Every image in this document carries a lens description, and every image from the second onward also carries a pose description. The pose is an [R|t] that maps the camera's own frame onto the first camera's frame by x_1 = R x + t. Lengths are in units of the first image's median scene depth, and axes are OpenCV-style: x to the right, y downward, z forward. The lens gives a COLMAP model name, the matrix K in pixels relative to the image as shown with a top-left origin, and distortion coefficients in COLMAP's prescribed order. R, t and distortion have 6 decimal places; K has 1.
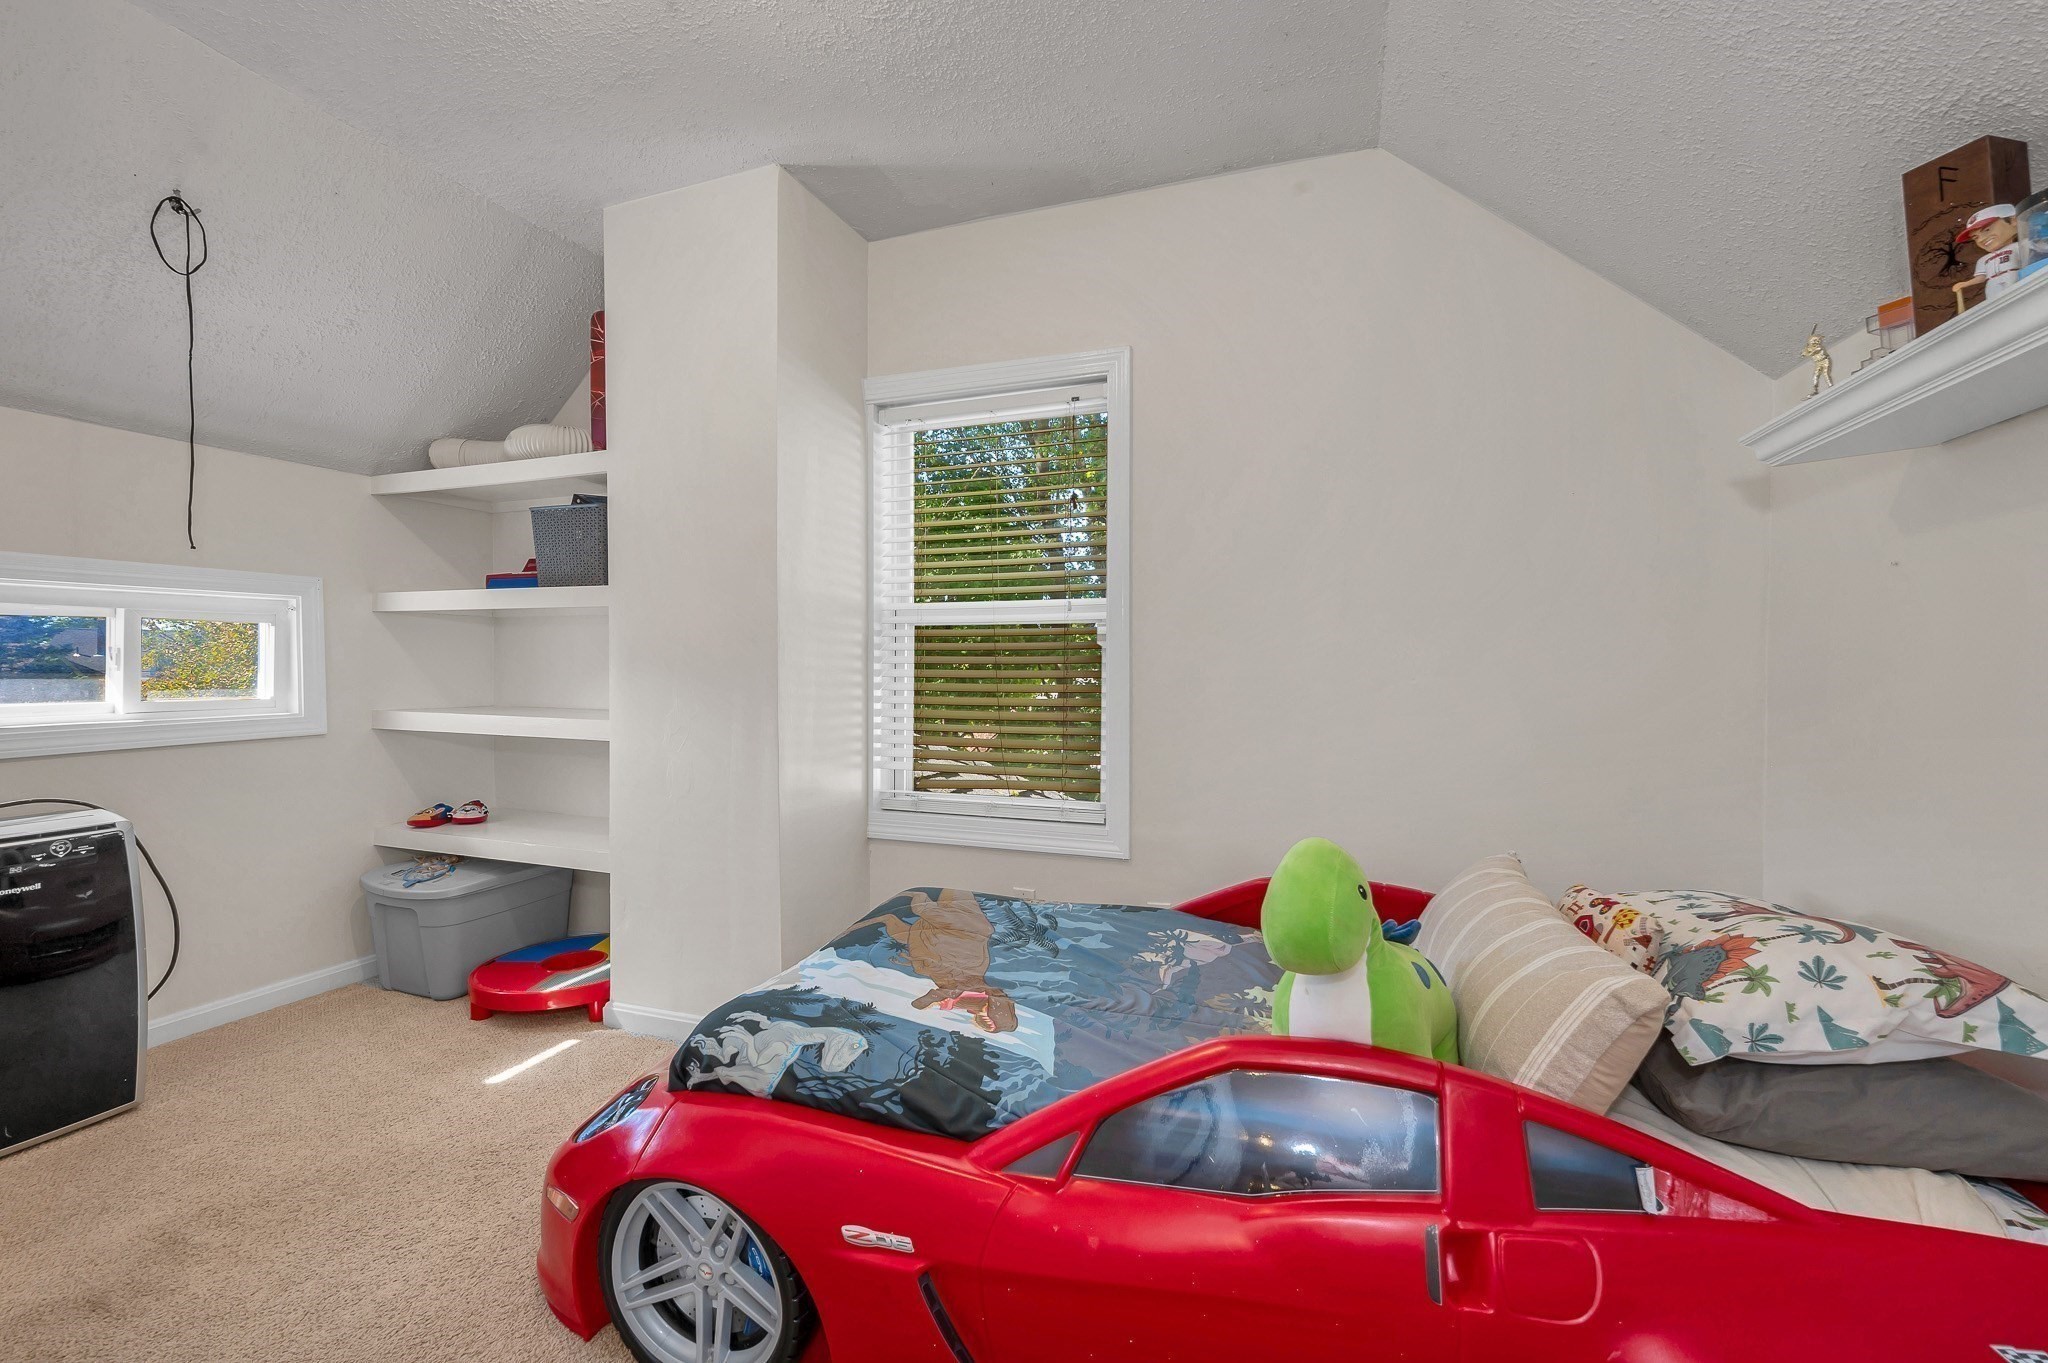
lens RADIAL K [[856.7, 0, 1030.8], [0, 856.7, 685.3], [0, 0, 1]] dist [-0.001998, 0.000523]
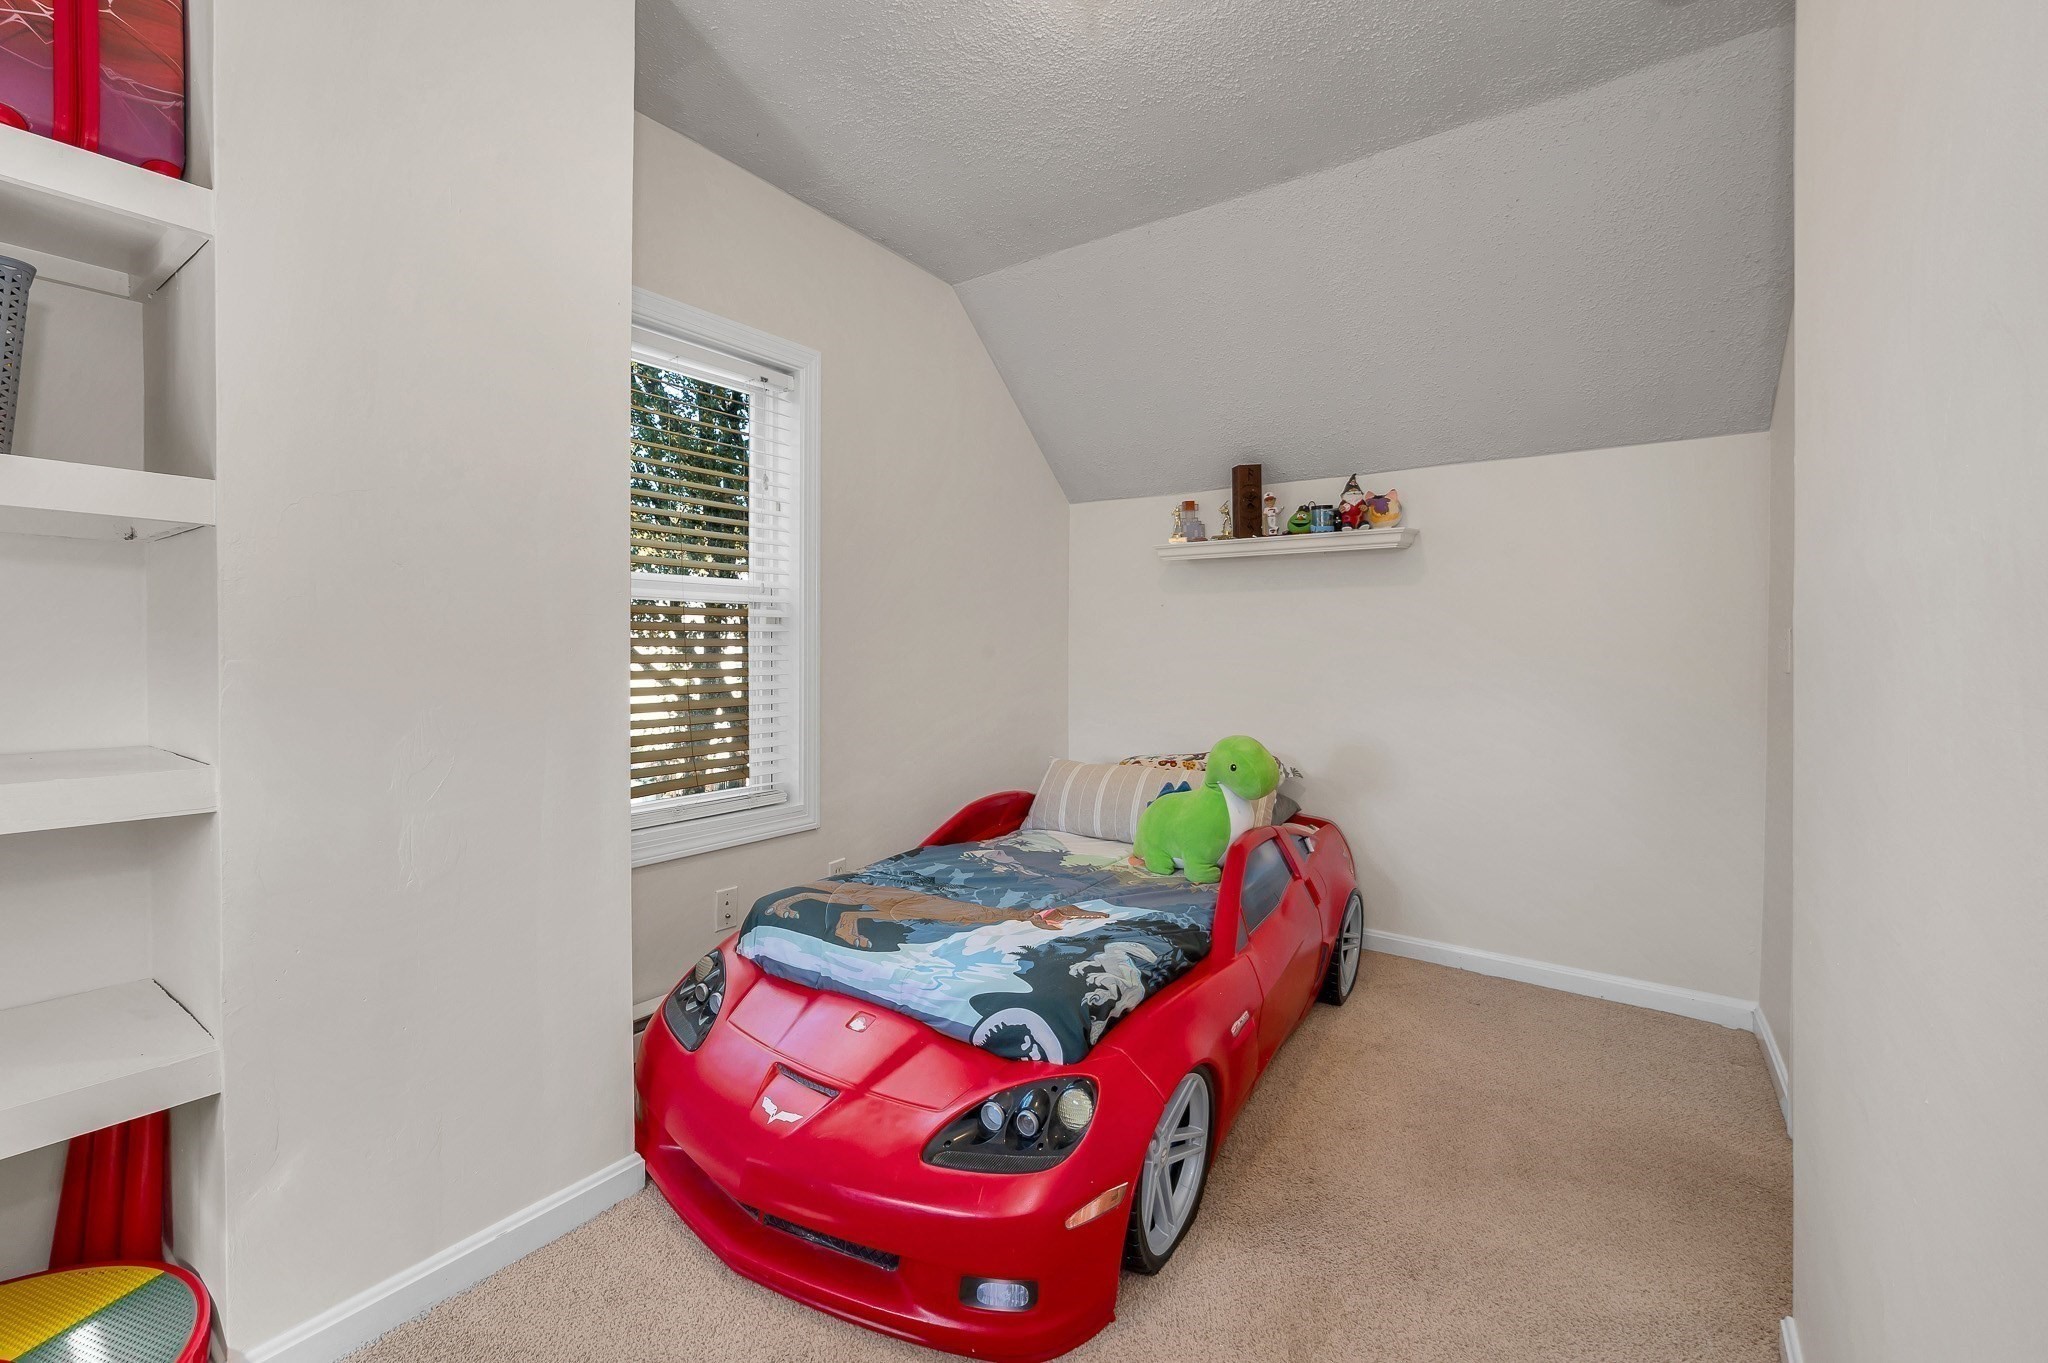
lens RADIAL K [[856.7, 0, 1009.4], [0, 856.7, 673.6], [0, 0, 1]] dist [-0.001998, 0.000523]
pose [[0.257025, -0.025545, 0.966067, -0.856559], [0.017761, 0.999607, 0.021707, -0.011401], [-0.966241, 0.011579, 0.257378, 0.483821]]
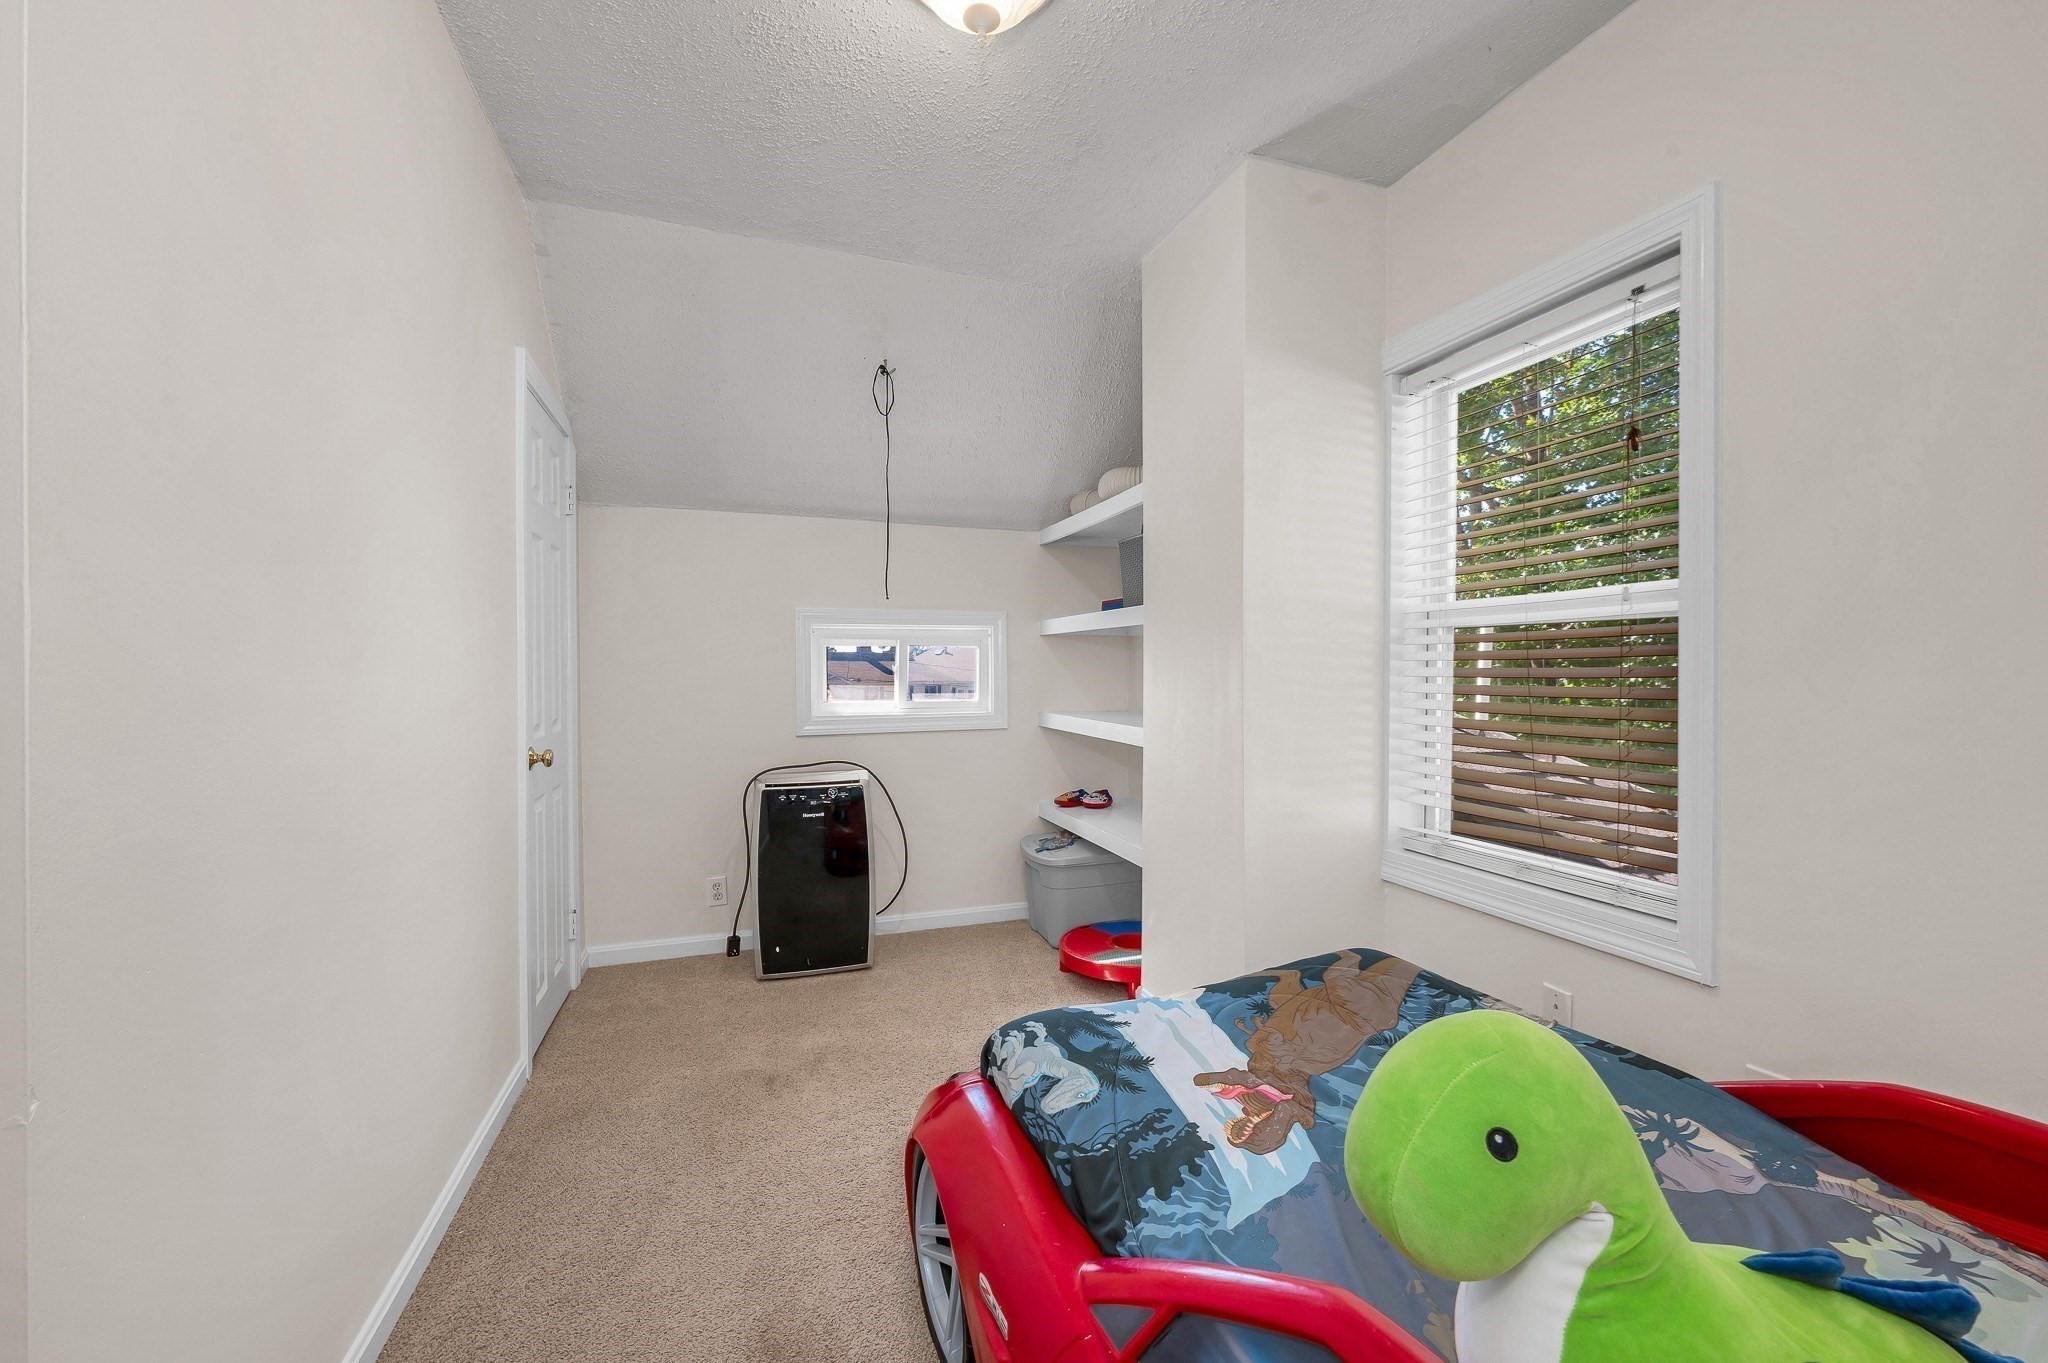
lens RADIAL K [[856.7, 0, 1057.3], [0, 856.7, 682.0], [0, 0, 1]] dist [-0.001998, 0.000523]
pose [[0.652387, 0.007368, -0.757850, 0.274014], [-0.016347, 0.999857, -0.004351, -0.011902], [0.757710, 0.015226, 0.652414, 0.212454]]
